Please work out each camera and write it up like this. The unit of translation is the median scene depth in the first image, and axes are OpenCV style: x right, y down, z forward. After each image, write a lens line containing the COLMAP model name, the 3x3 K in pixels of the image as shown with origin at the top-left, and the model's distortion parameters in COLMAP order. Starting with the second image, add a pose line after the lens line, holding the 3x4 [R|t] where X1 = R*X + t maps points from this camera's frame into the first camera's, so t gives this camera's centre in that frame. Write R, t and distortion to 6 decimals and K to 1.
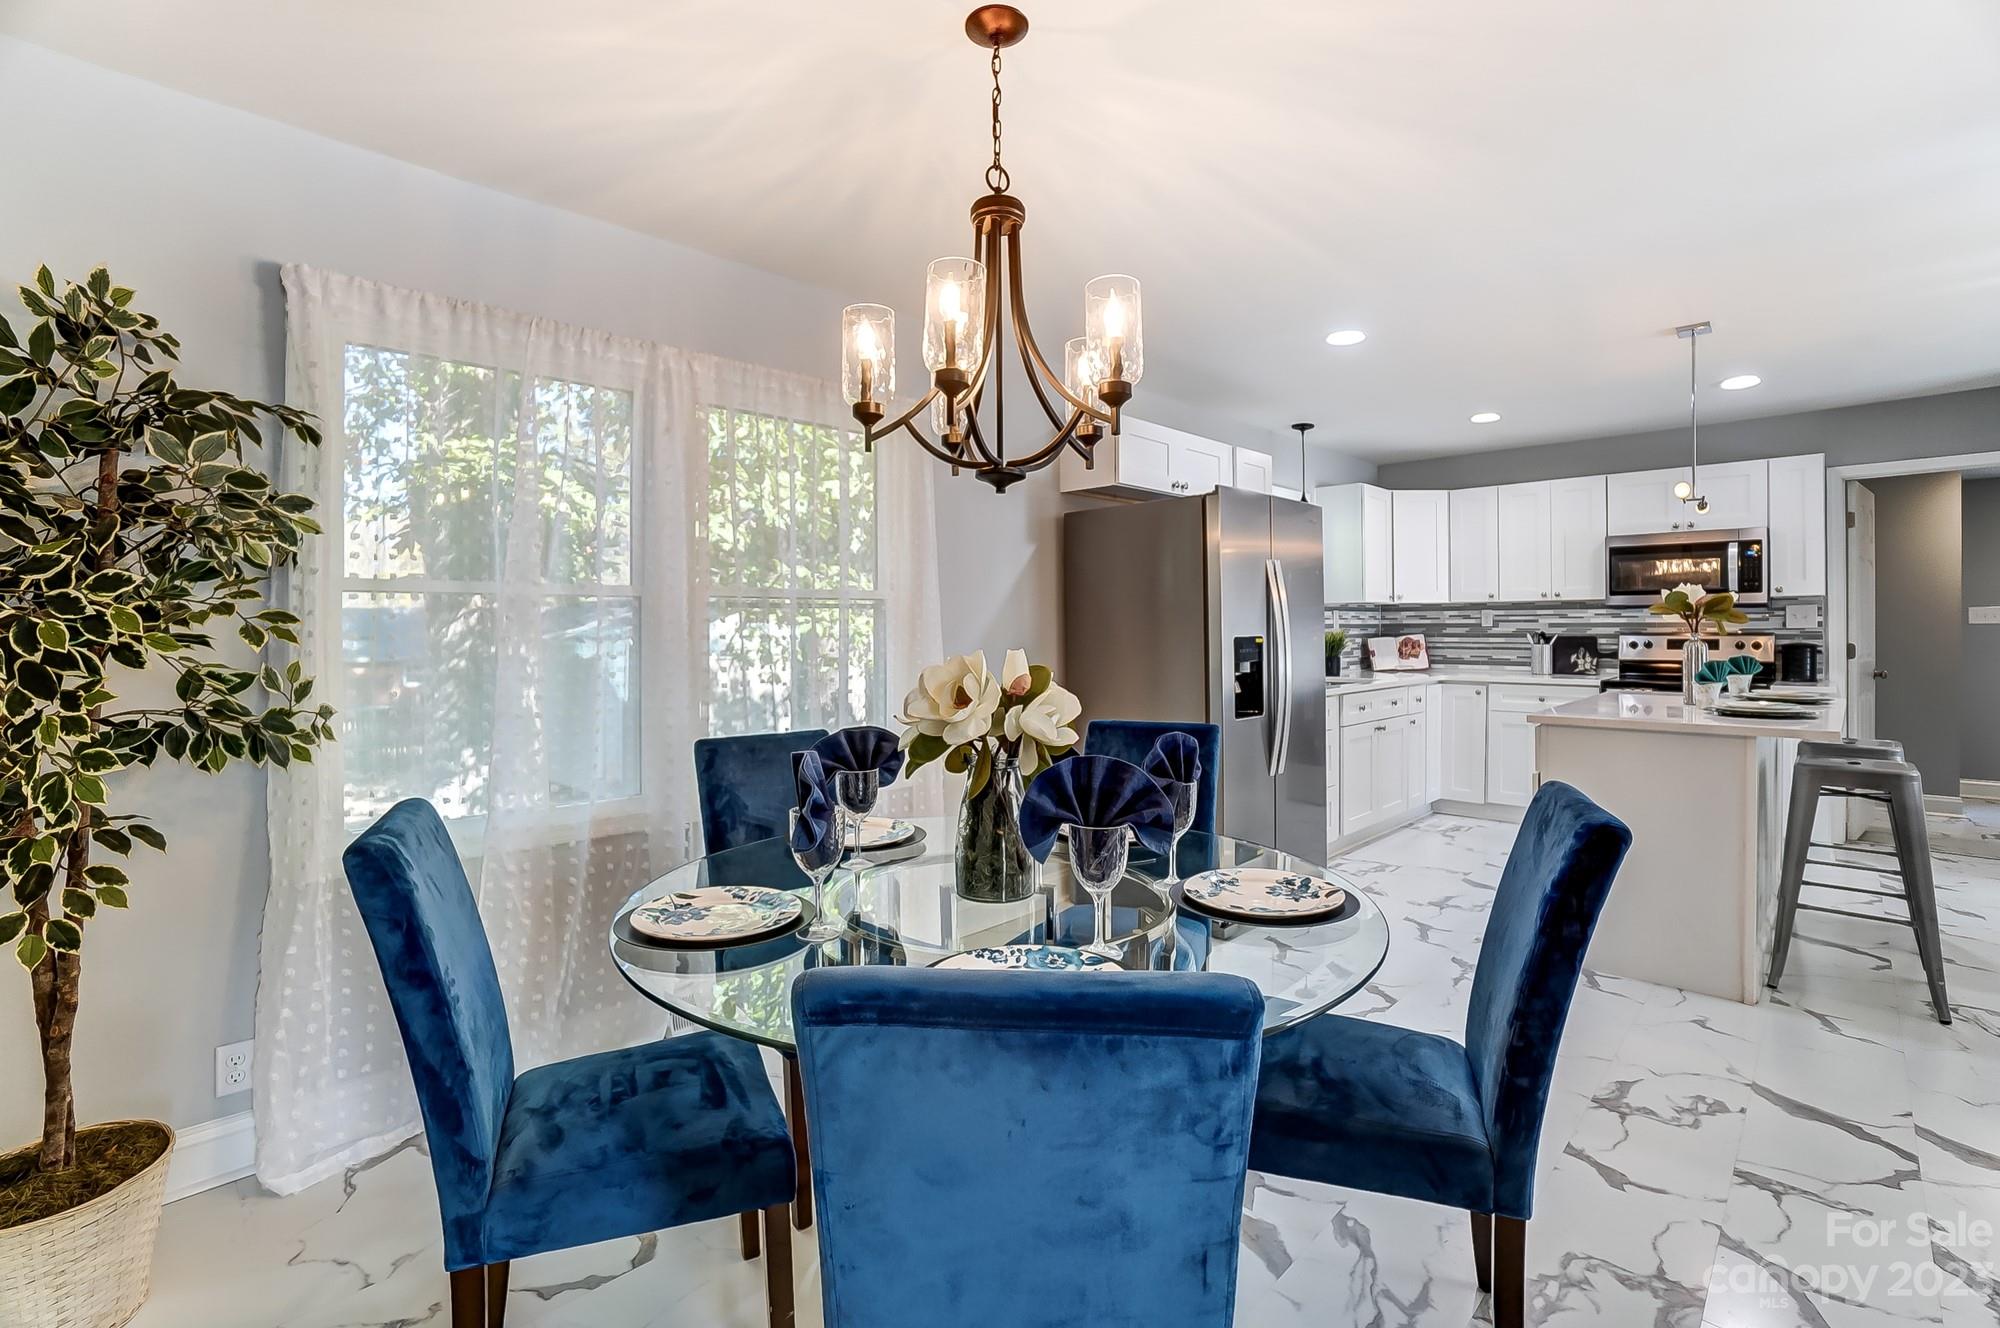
lens RADIAL K [[905.1, 0, 973.7], [0, 905.1, 619.6], [0, 0, 1]] dist [-0.065110, 0.024045]
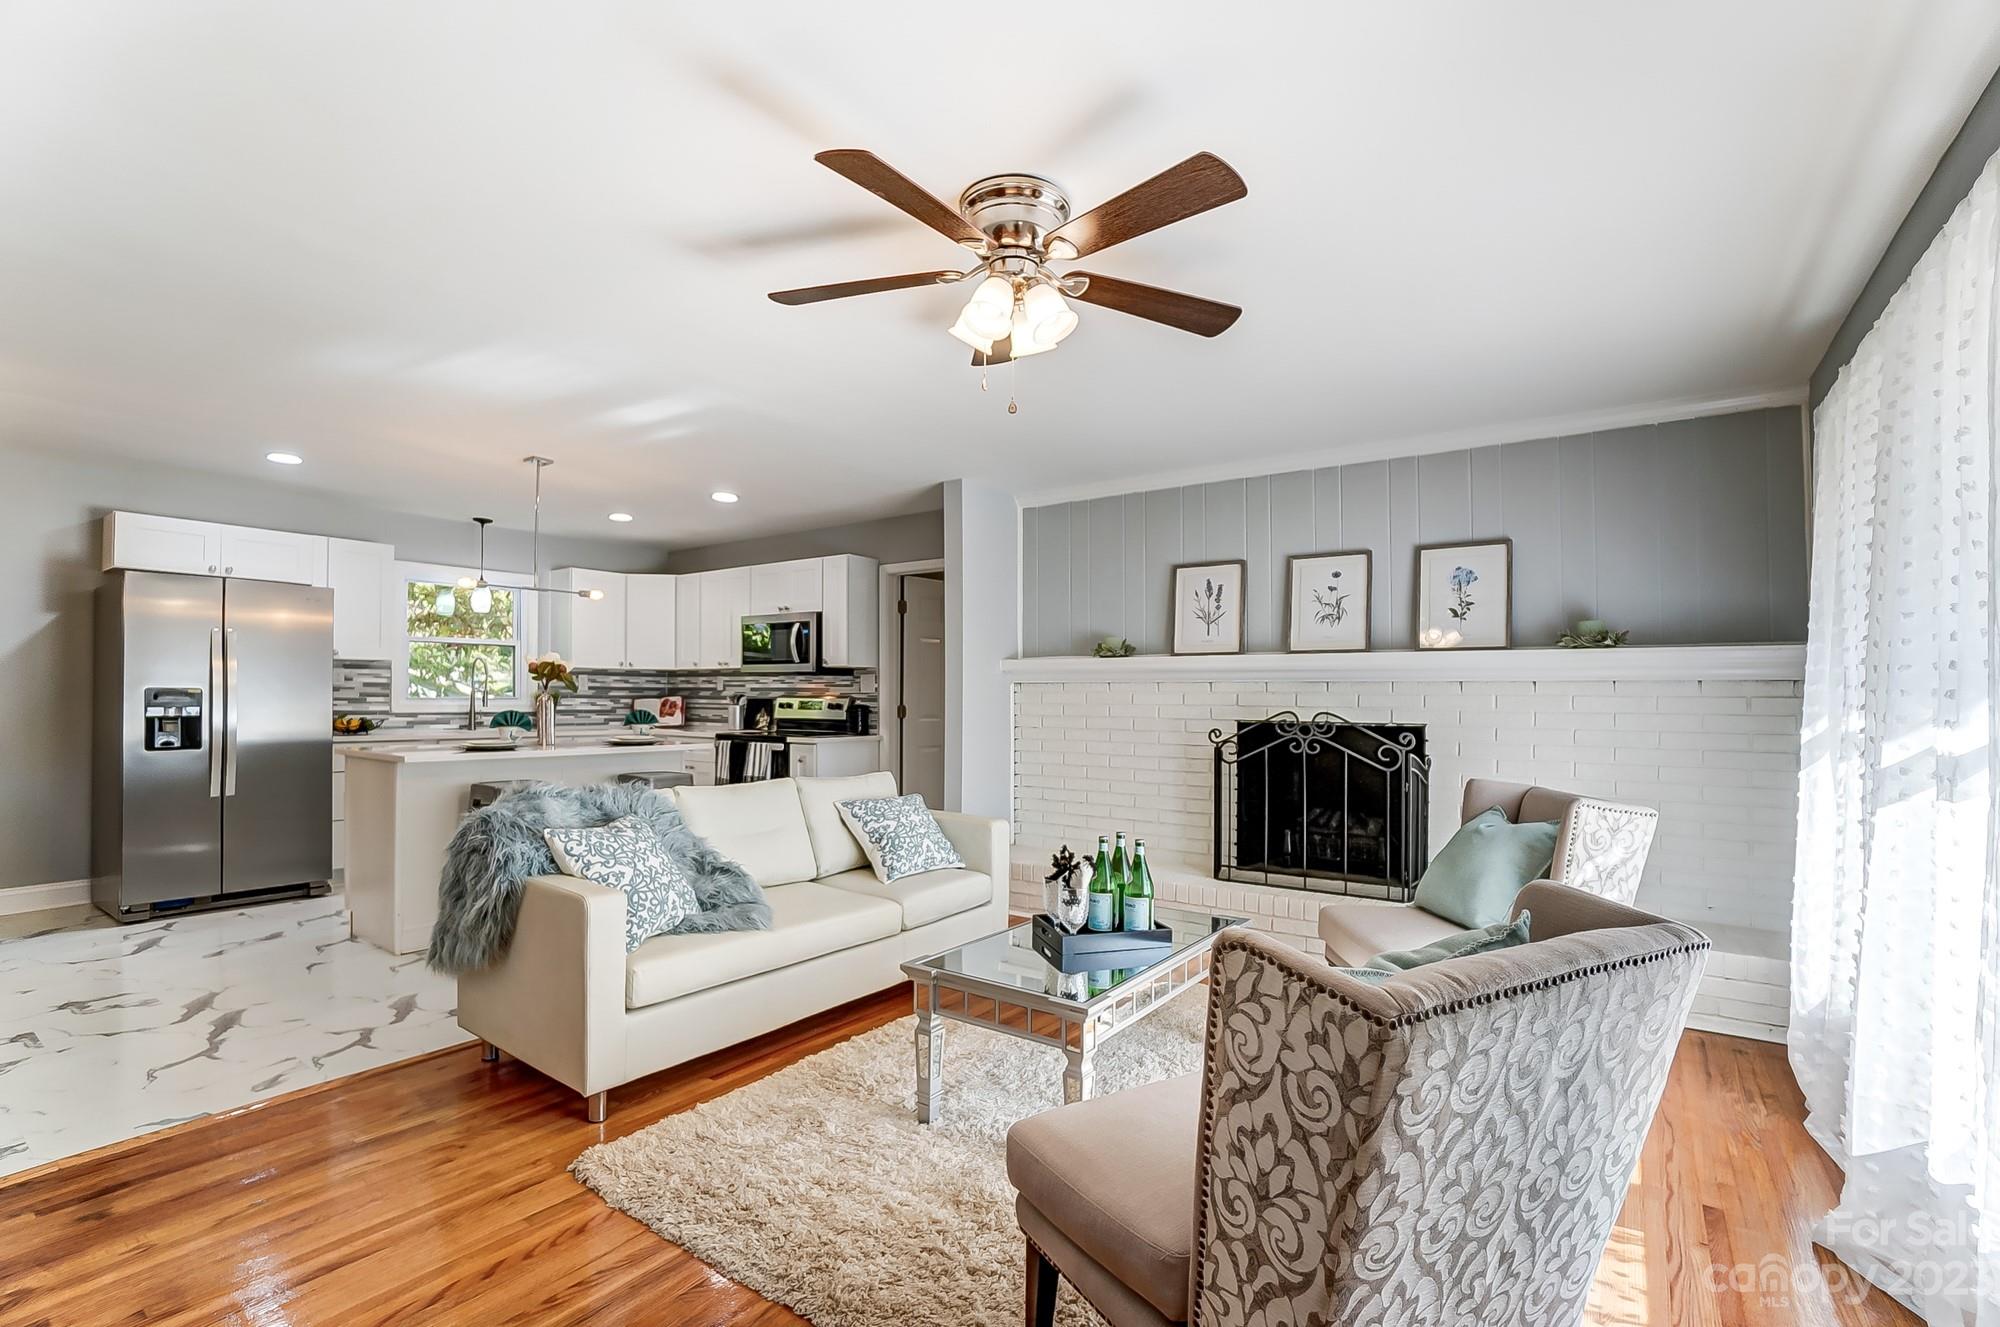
lens RADIAL K [[912.2, 0, 990.7], [0, 912.2, 687.5], [0, 0, 1]] dist [-0.066826, 0.026394]
pose [[0.987680, 0.013887, 0.155871, 0.842823], [-0.013322, 0.999900, -0.004663, 0.005808], [-0.155920, 0.002529, 0.987766, -0.284791]]
